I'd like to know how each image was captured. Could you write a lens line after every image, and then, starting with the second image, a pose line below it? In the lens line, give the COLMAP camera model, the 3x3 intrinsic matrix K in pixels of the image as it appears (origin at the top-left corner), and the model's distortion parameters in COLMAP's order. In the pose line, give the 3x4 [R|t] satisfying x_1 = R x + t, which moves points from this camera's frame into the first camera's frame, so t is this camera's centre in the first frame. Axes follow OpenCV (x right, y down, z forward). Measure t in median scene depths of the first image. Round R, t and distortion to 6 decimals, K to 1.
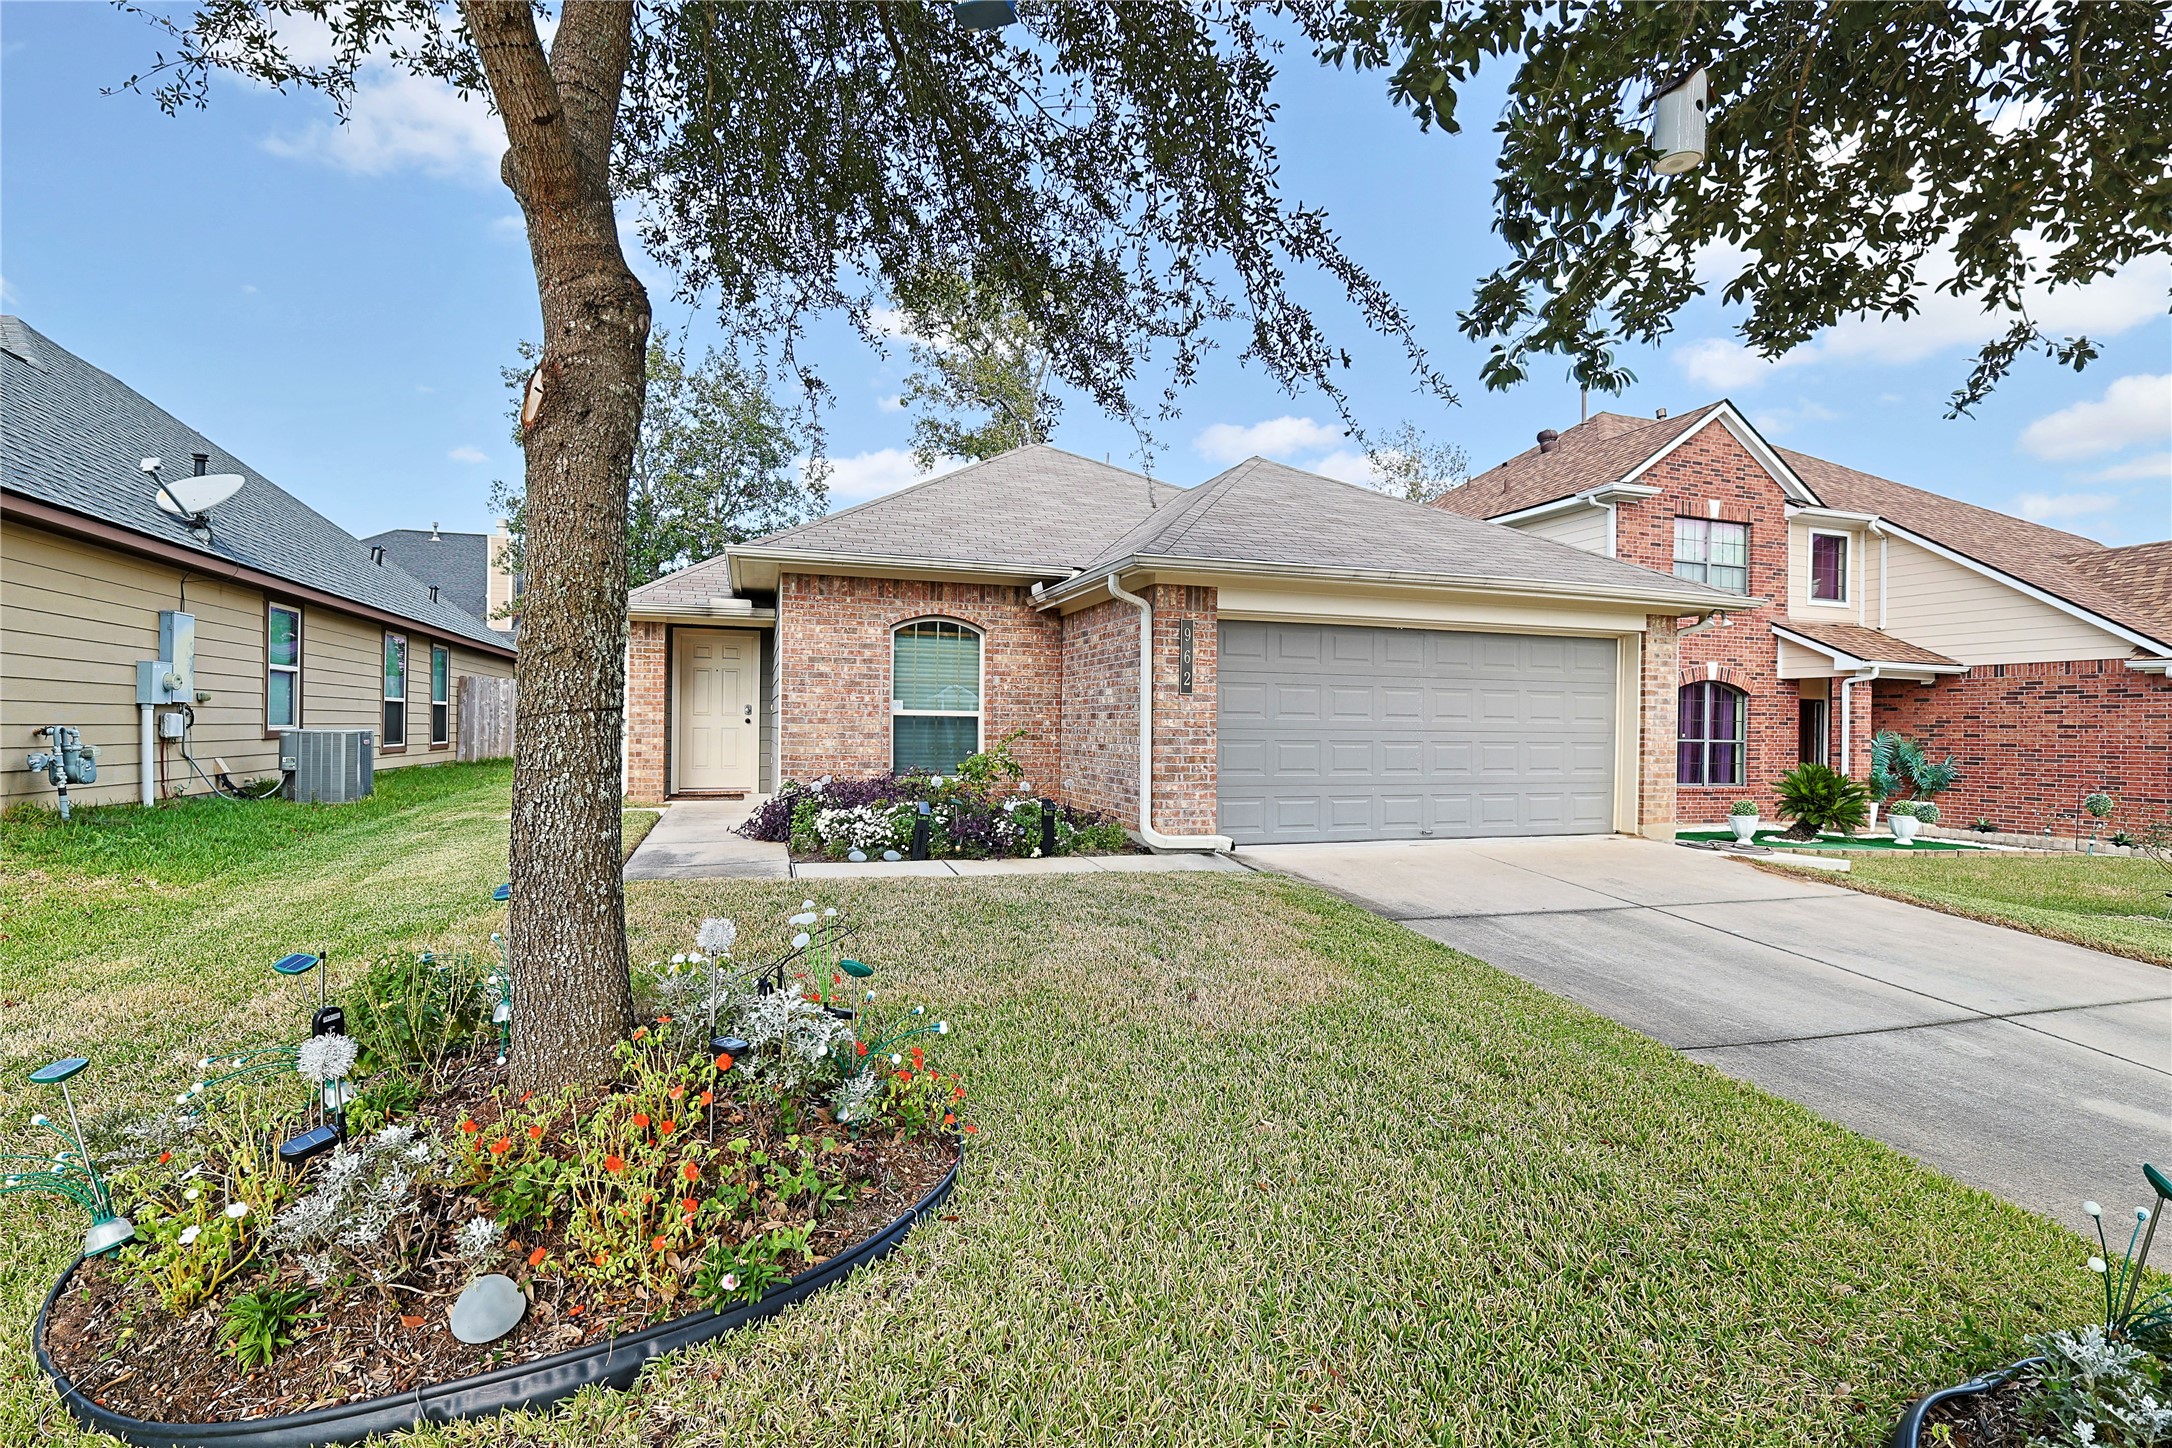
lens RADIAL K [[994.2, 0, 1084.8], [0, 994.2, 727.7], [0, 0, 1]] dist [0.001655, 0.000172]
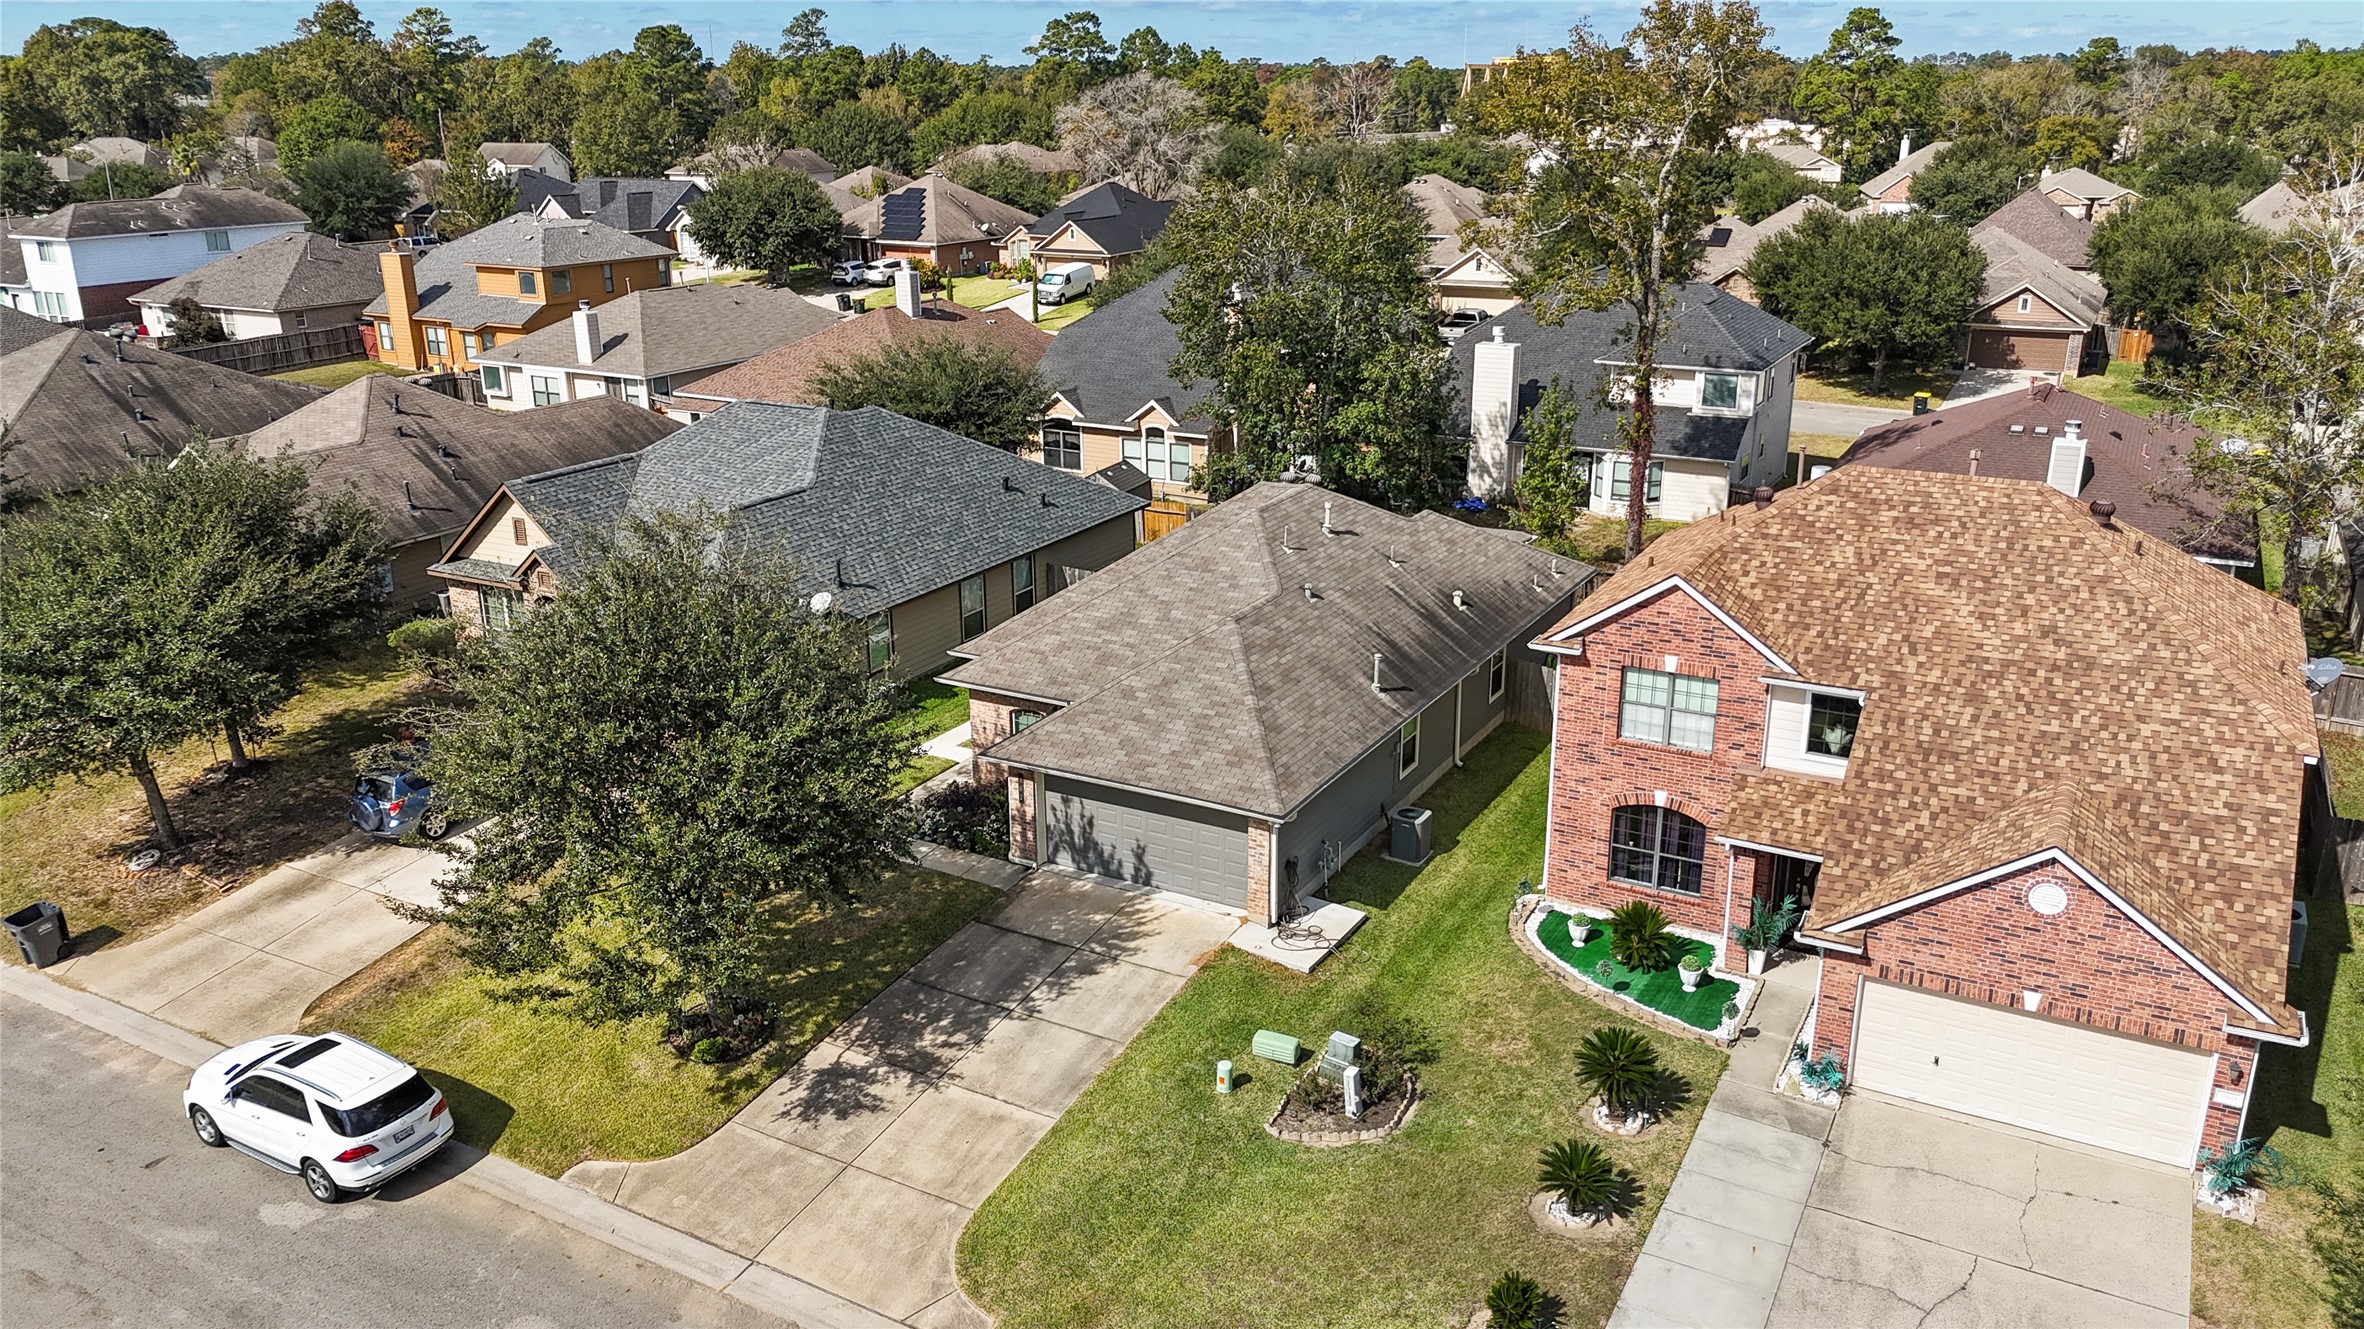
lens RADIAL K [[1734.4, 0, 1182.0], [0, 1734.4, 664.5], [0, 0, 1]] dist [0.006206, 0.001508]
pose [[0.668436, 0.219037, -0.710786, 2.559902], [0.008347, 0.953384, 0.301645, -1.258294], [0.743723, -0.207563, 0.635448, -0.995328]]
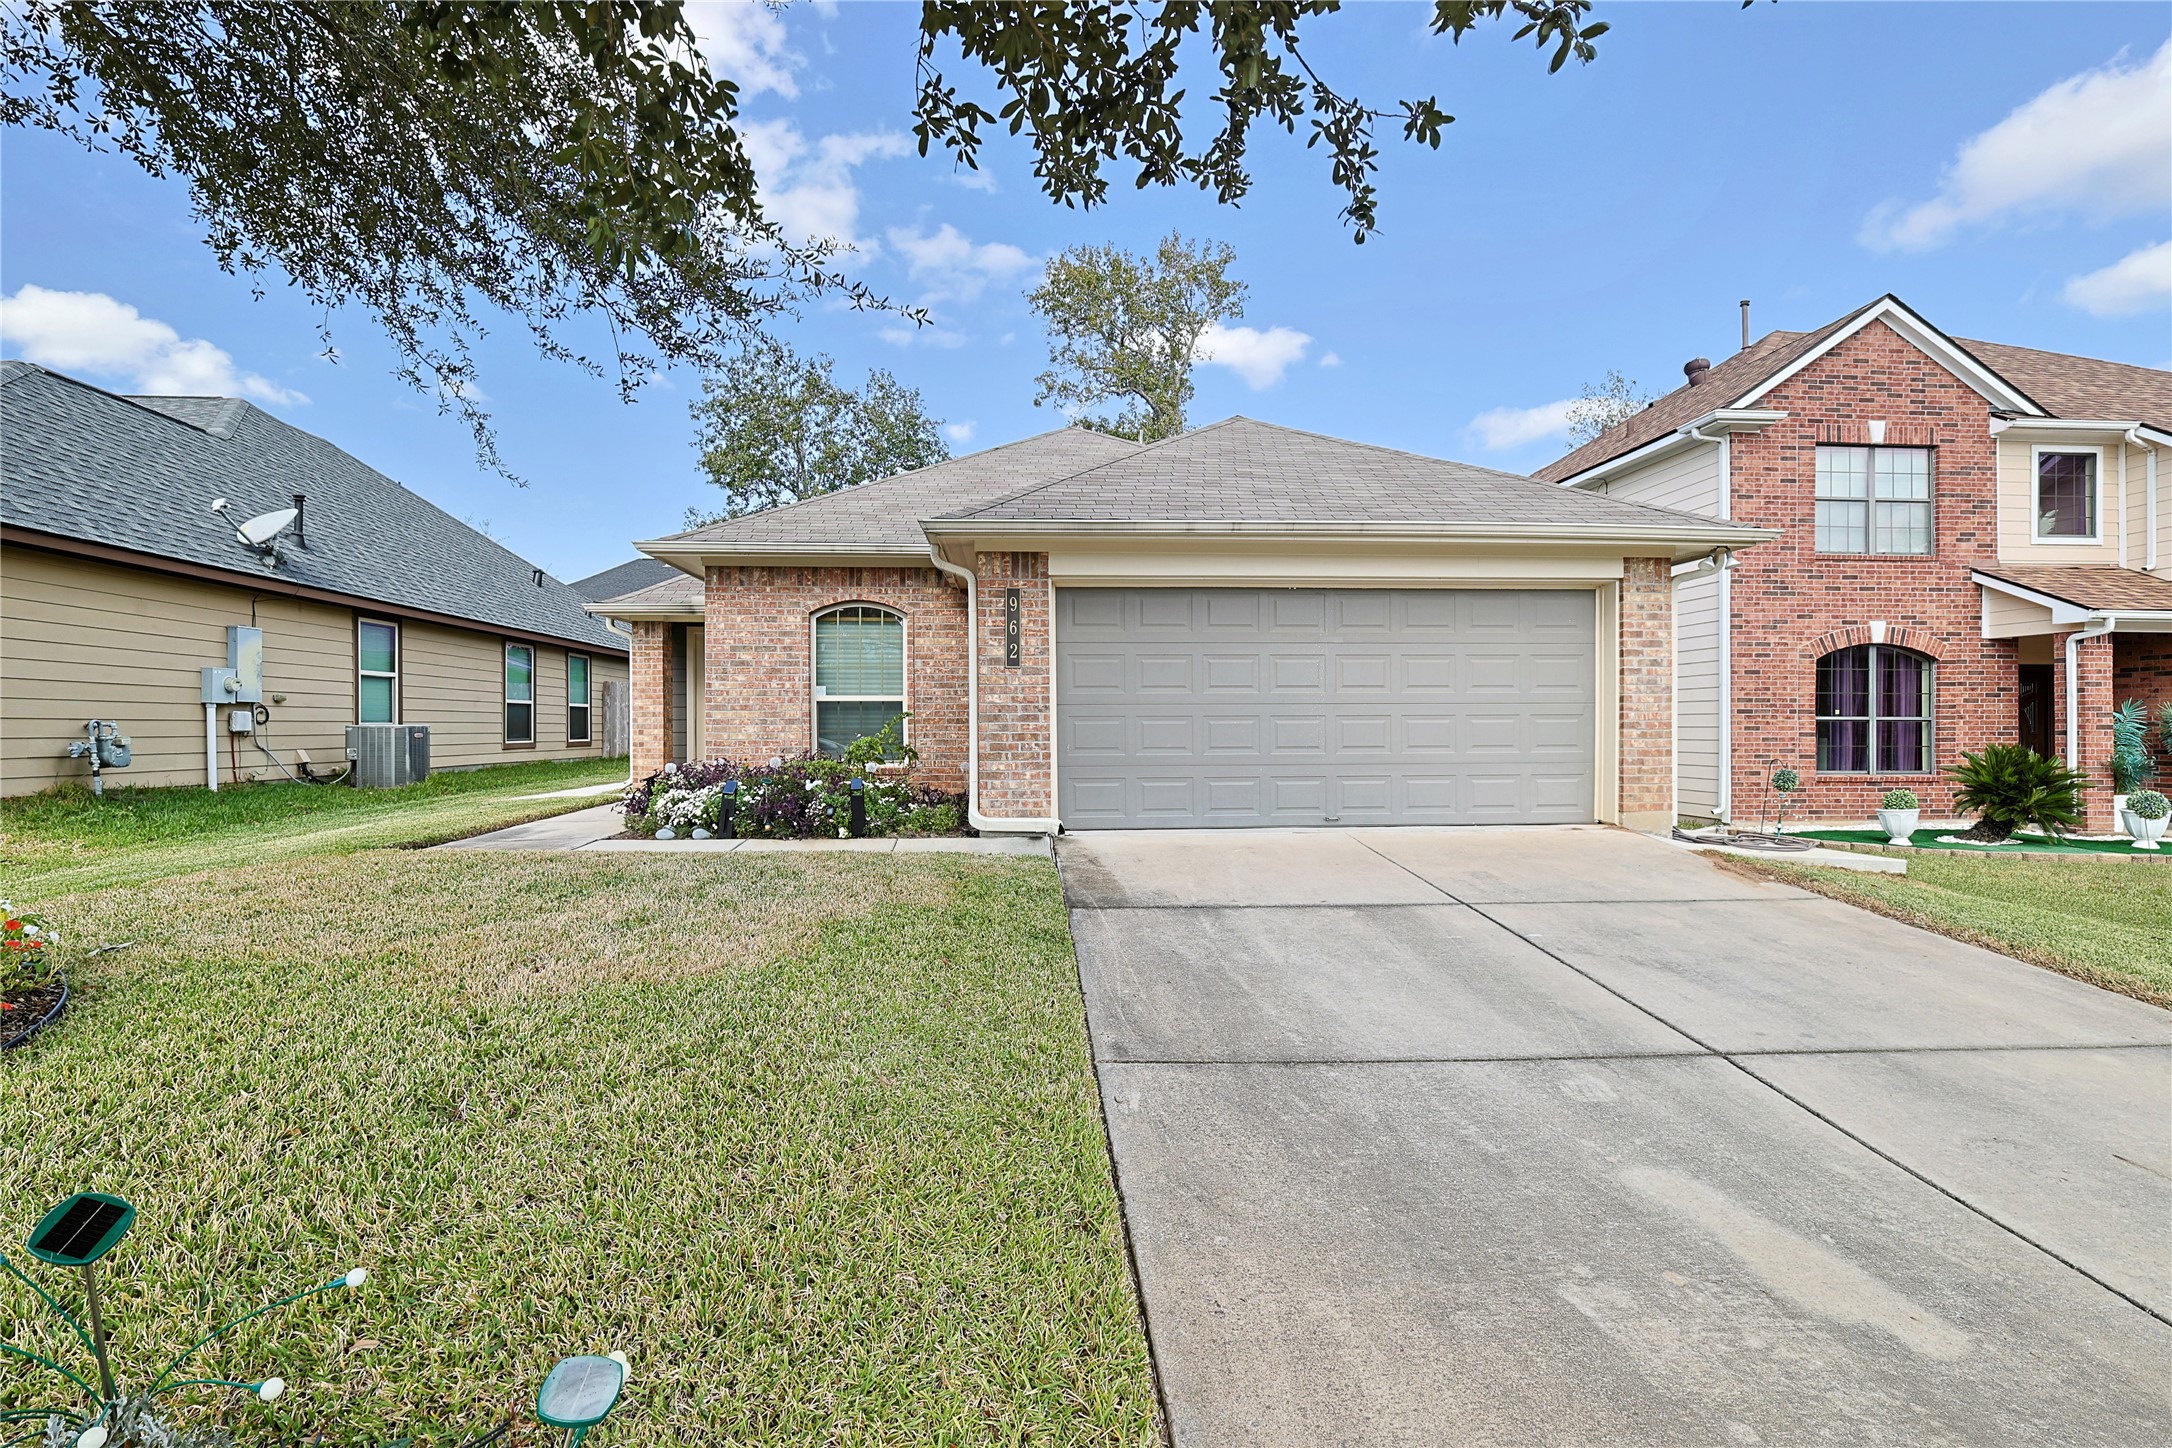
lens RADIAL K [[994.2, 0, 1084.8], [0, 994.2, 727.7], [0, 0, 1]] dist [0.001655, 0.000172]
pose [[0.968268, -0.015575, -0.249429, 0.321604], [0.015060, 0.999879, -0.003973, 0.022426], [0.249460, 0.000091, 0.968385, 0.085273]]
